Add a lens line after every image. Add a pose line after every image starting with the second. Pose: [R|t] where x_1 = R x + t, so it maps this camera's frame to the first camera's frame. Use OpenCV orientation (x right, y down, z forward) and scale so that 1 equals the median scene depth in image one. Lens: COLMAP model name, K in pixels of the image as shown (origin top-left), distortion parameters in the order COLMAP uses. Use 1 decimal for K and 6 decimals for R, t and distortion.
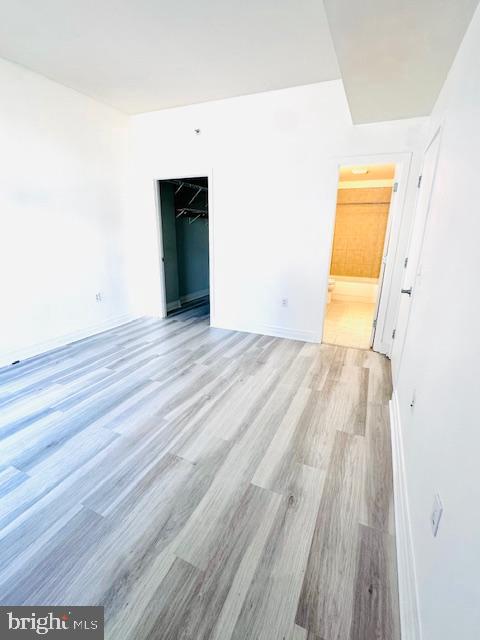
lens RADIAL K [[296.4, 0, 238.5], [0, 296.4, 319.1], [0, 0, 1]] dist [-0.001481, -0.000416]
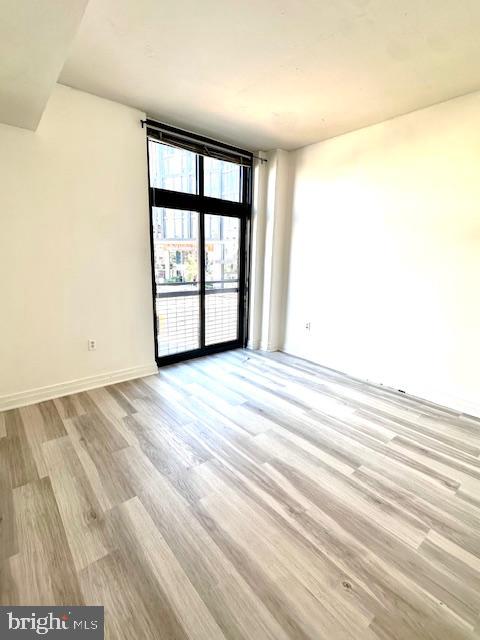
lens RADIAL K [[296.4, 0, 238.5], [0, 296.4, 319.1], [0, 0, 1]] dist [-0.001481, -0.000416]
pose [[-0.434510, 0.162026, -0.885973, 0.449719], [-0.283256, 0.909189, 0.305189, -0.281803], [0.854966, 0.383565, -0.349157, 0.897850]]
